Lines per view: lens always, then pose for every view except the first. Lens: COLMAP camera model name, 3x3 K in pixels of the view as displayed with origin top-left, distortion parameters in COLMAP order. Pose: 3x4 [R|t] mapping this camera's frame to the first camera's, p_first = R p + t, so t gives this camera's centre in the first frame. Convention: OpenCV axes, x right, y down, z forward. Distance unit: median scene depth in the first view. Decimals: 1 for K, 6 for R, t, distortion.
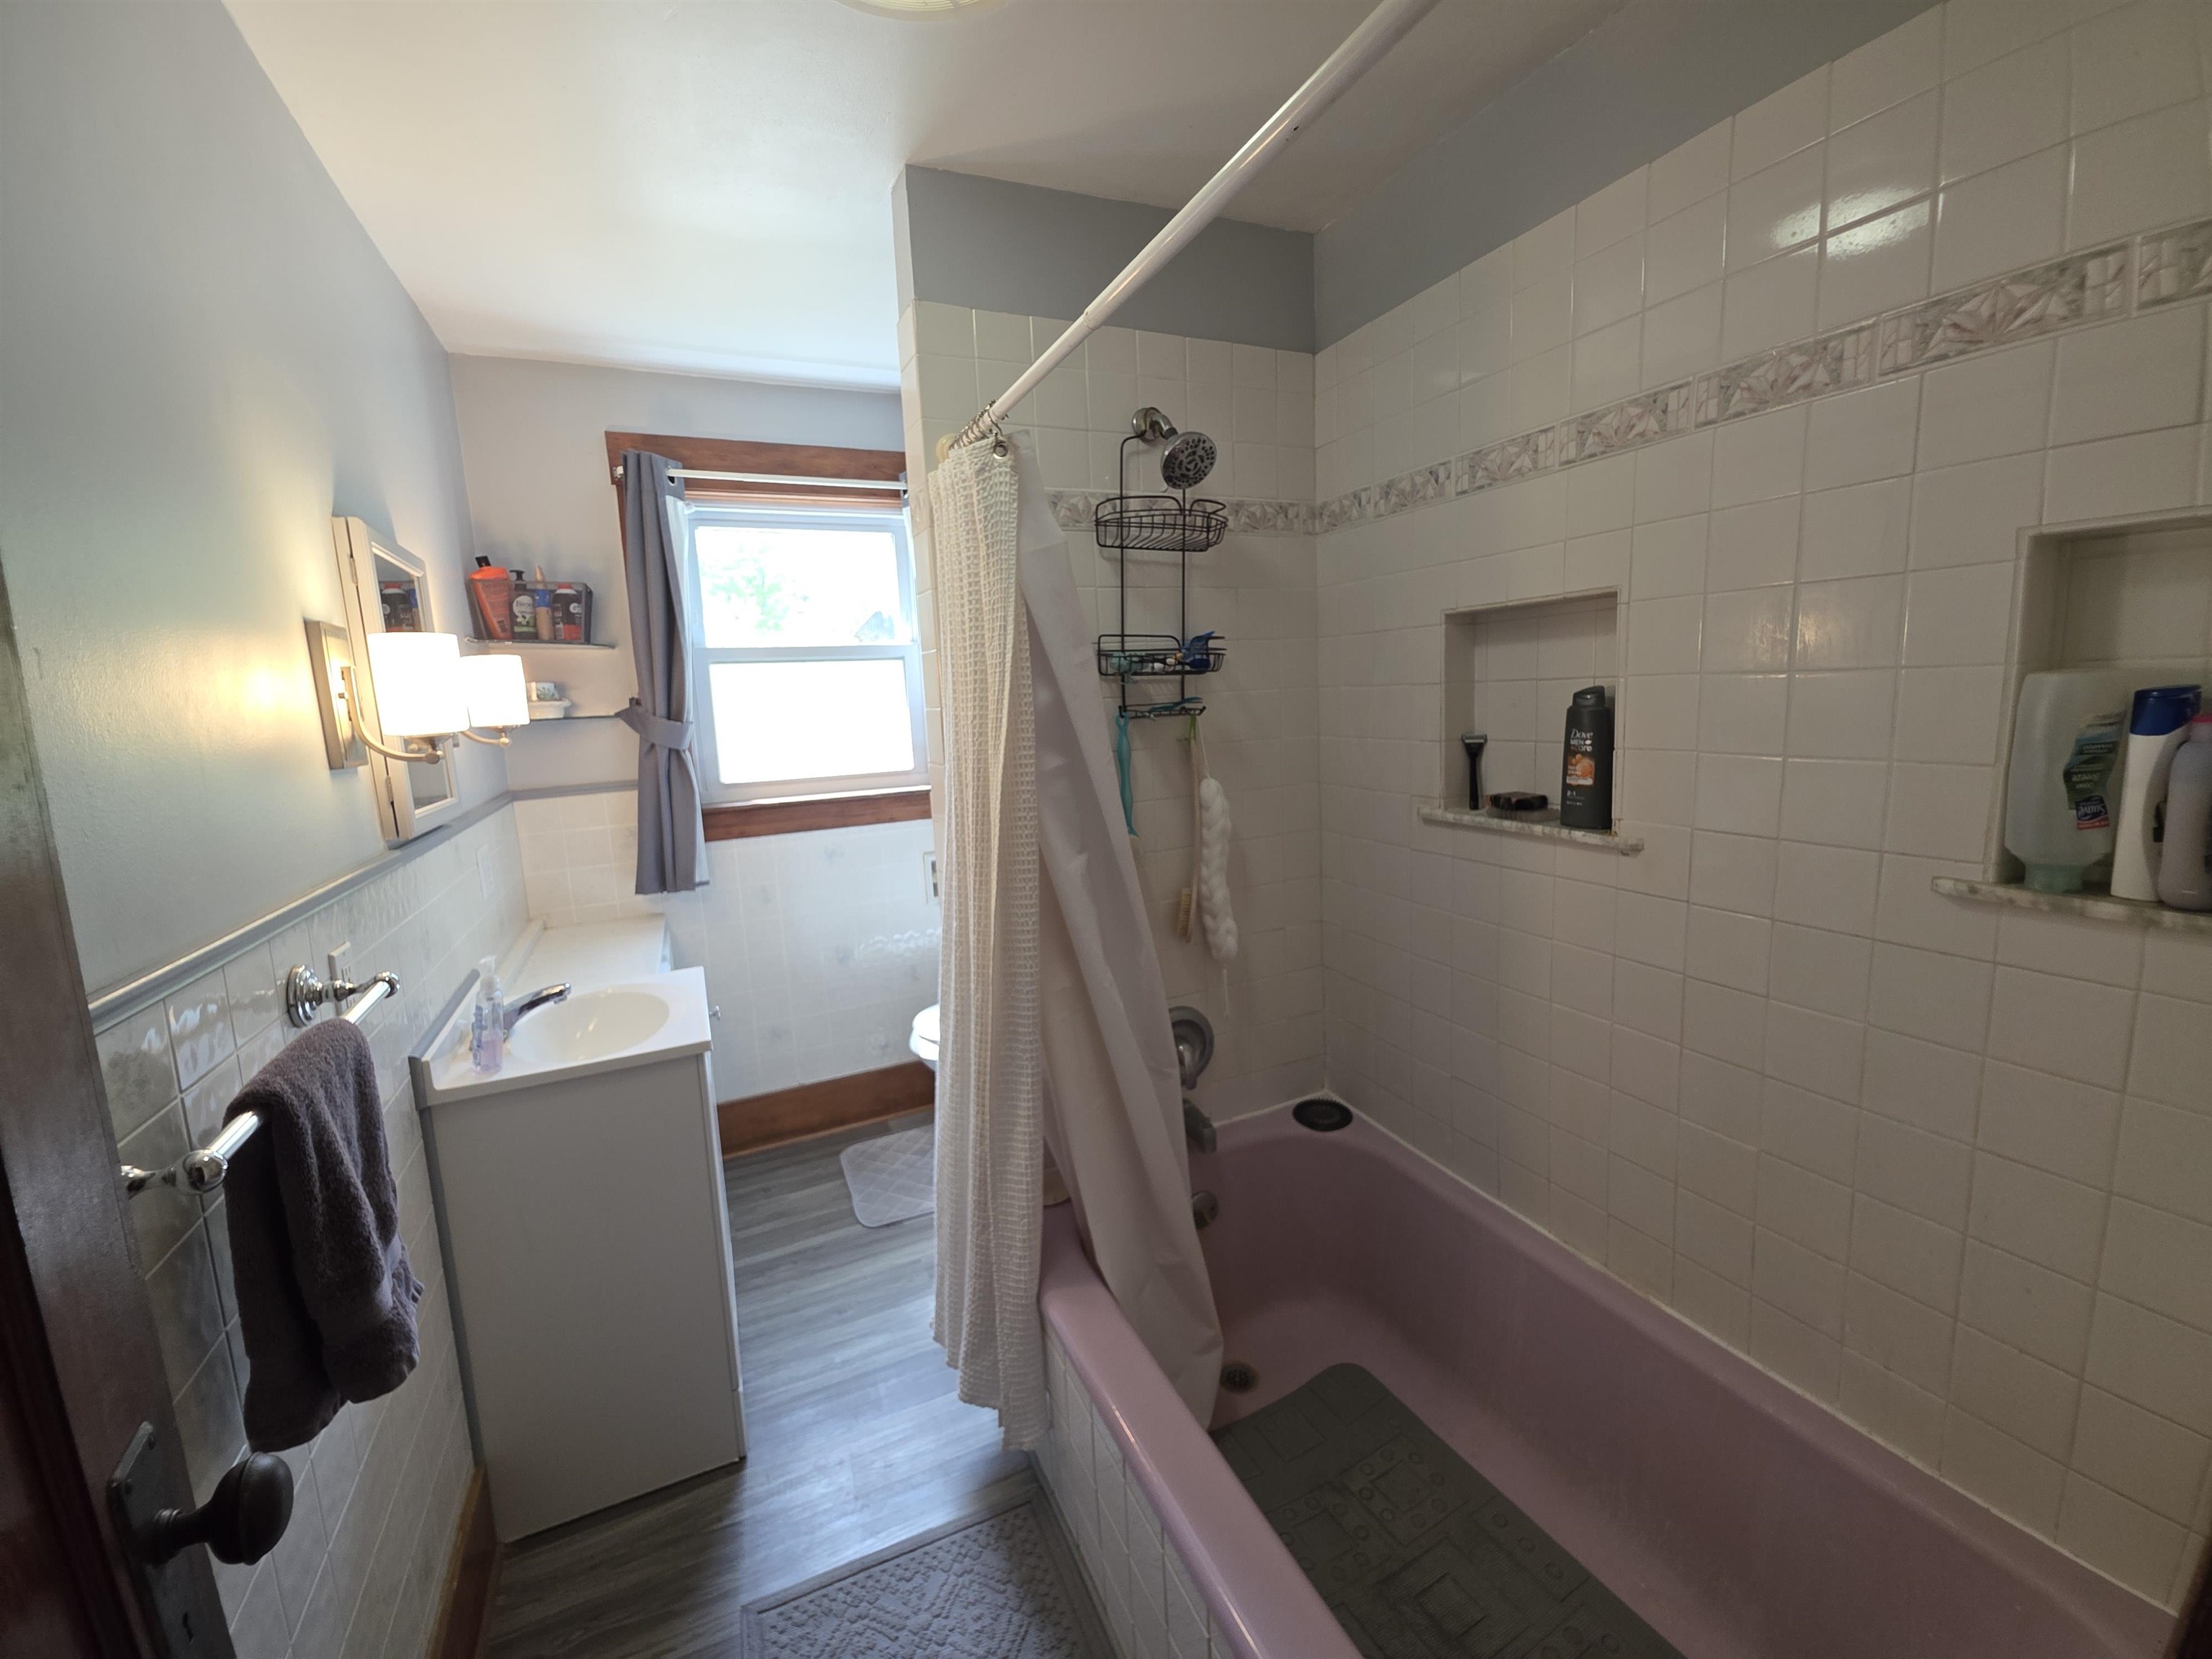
lens RADIAL K [[890.6, 0, 1101.3], [0, 890.6, 818.0], [0, 0, 1]] dist [0.004217, -0.000341]
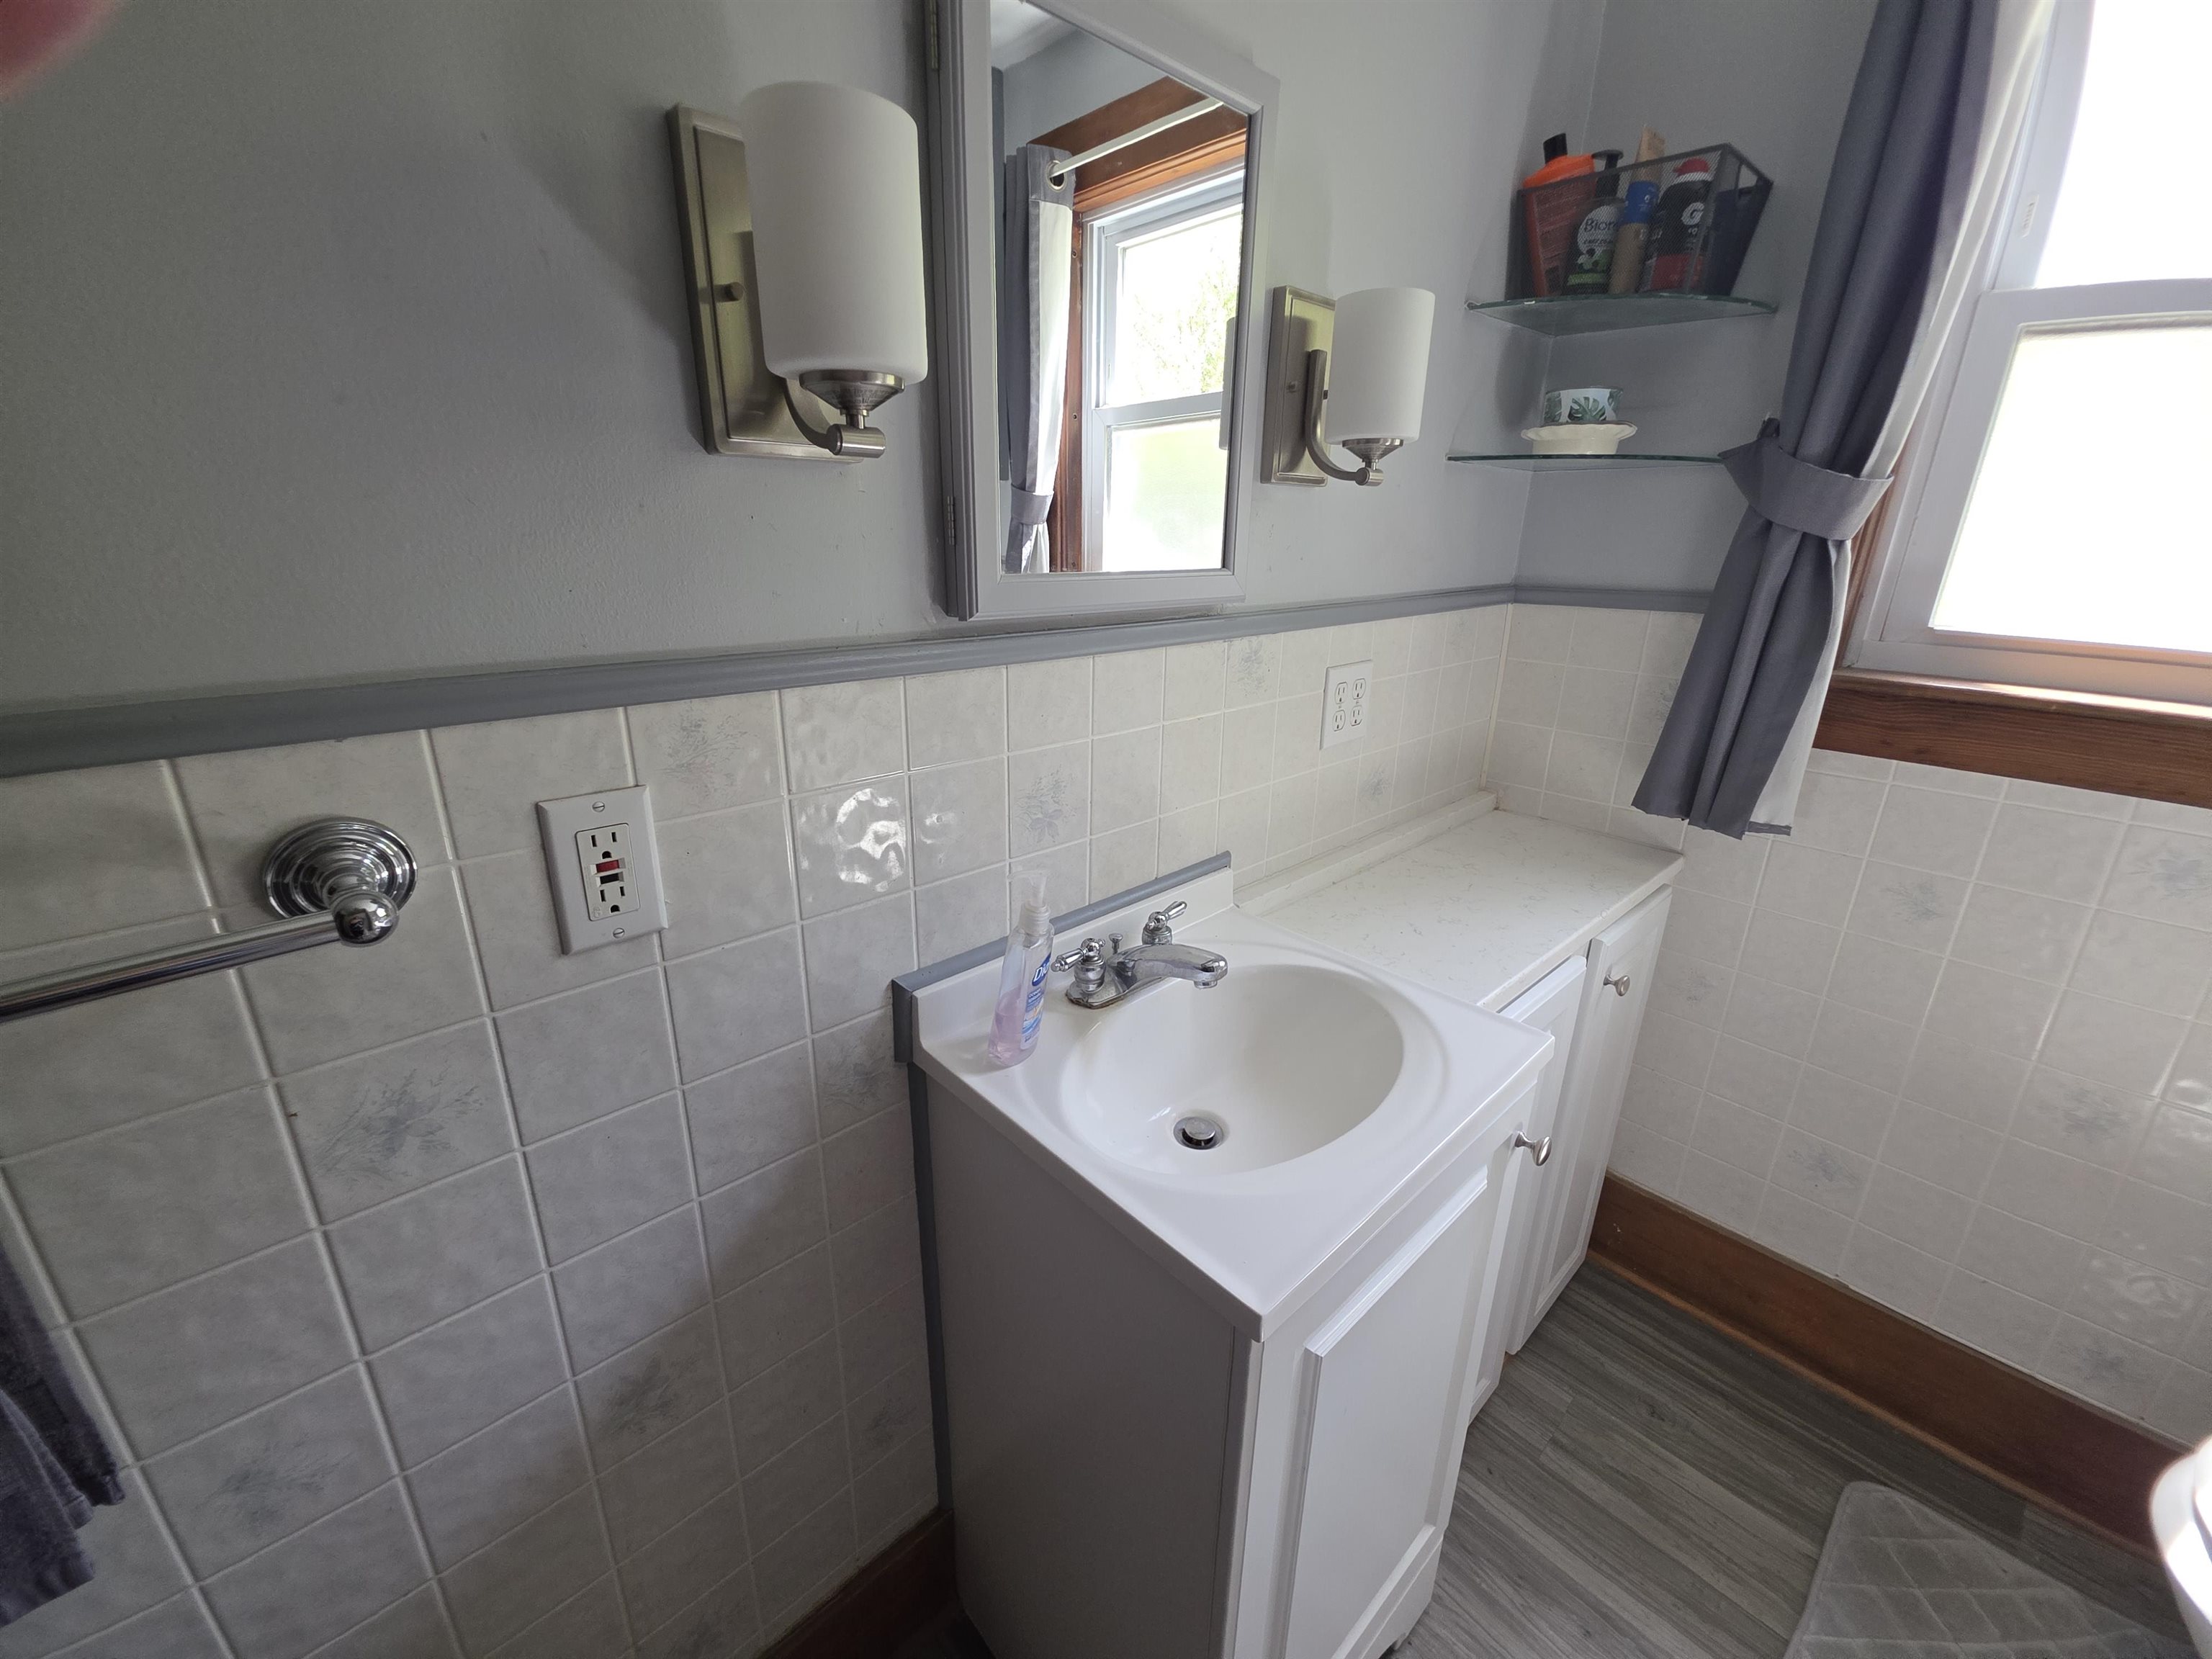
lens RADIAL K [[890.6, 0, 1108.0], [0, 890.6, 816.4], [0, 0, 1]] dist [0.004217, -0.000341]
pose [[0.293492, 0.348580, -0.890143, -0.127792], [-0.167354, 0.935505, 0.311165, -0.025194], [0.941199, 0.057645, 0.332900, 0.519443]]
